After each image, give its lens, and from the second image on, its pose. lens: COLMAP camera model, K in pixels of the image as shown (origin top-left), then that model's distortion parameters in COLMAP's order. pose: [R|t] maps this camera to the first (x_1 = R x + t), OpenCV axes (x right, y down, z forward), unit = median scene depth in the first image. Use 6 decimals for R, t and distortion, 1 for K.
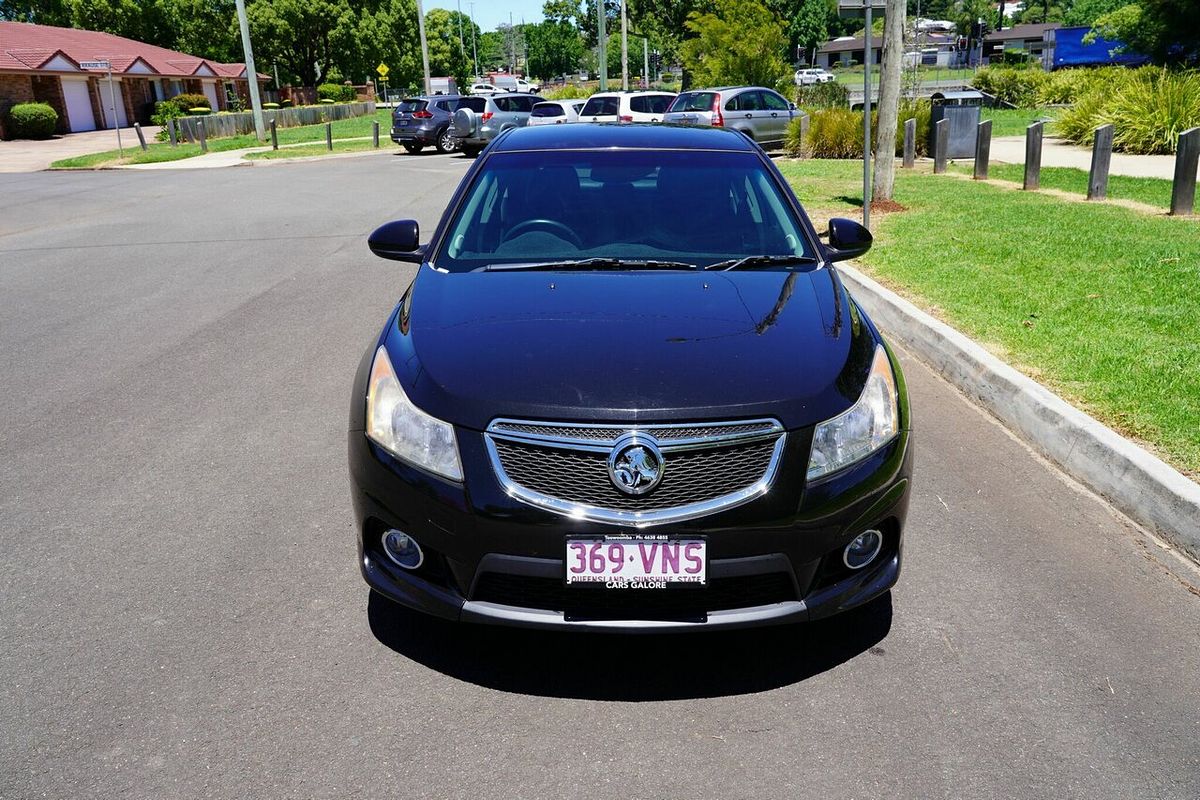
lens RADIAL K [[1107.7, 0, 600.0], [0, 1107.7, 400.0], [0, 0, 1]] dist [0.036294, -0.011533]
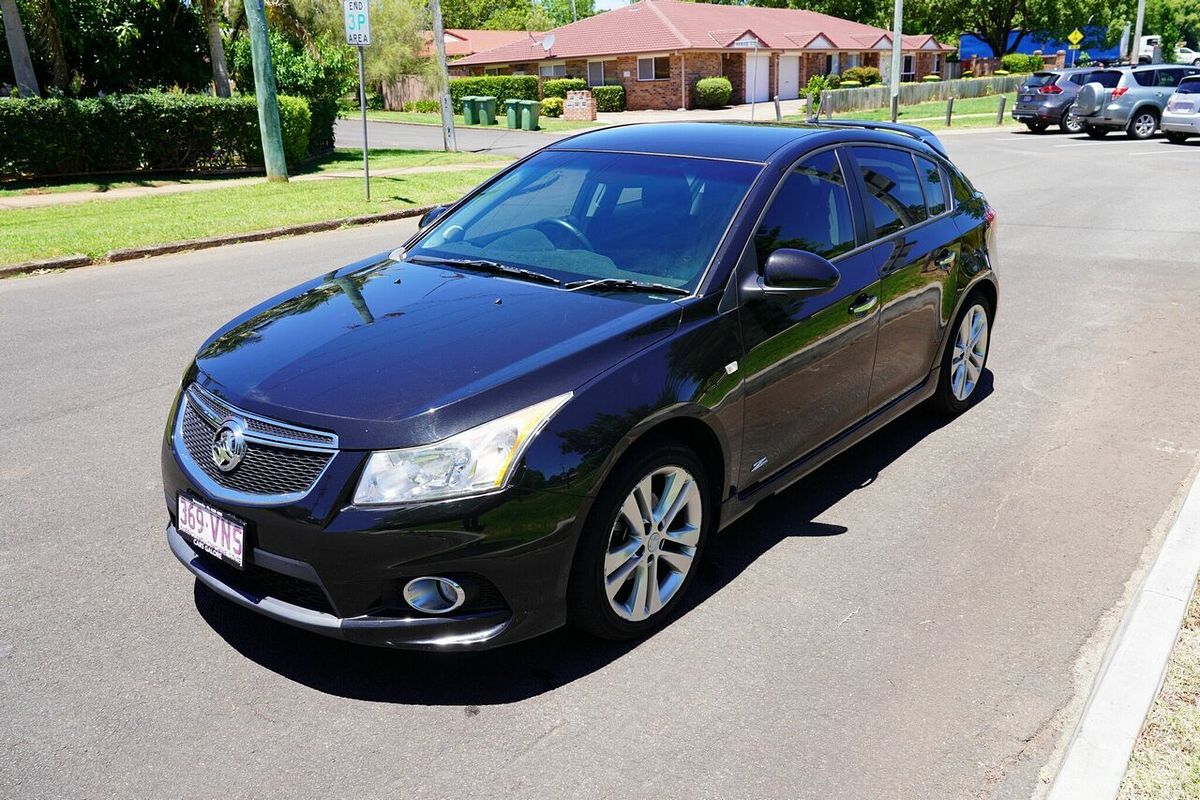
lens RADIAL K [[1107.7, 0, 600.0], [0, 1107.7, 400.0], [0, 0, 1]] dist [0.036294, -0.011533]
pose [[0.717767, 0.200702, -0.666730, 0.235803], [-0.178641, 0.978586, 0.102262, -0.037945], [0.672977, 0.045705, 0.738250, 0.096908]]
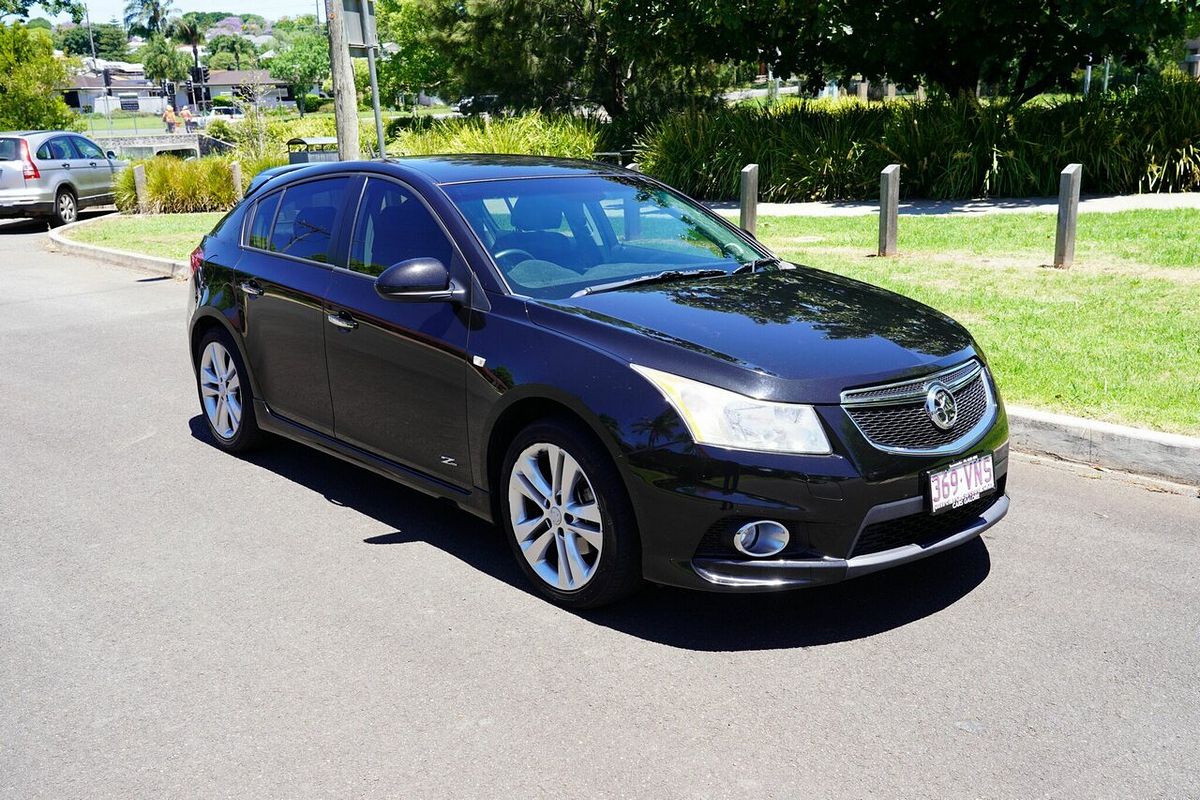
lens RADIAL K [[1373.3, 0, 600.0], [0, 1373.3, 400.0], [0, 0, 1]] dist [0.035945, -0.017678]
pose [[0.663310, -0.140135, 0.735106, -0.307157], [0.207622, 0.978209, -0.000866, -0.006043], [-0.718966, 0.153199, 0.677951, 0.052998]]
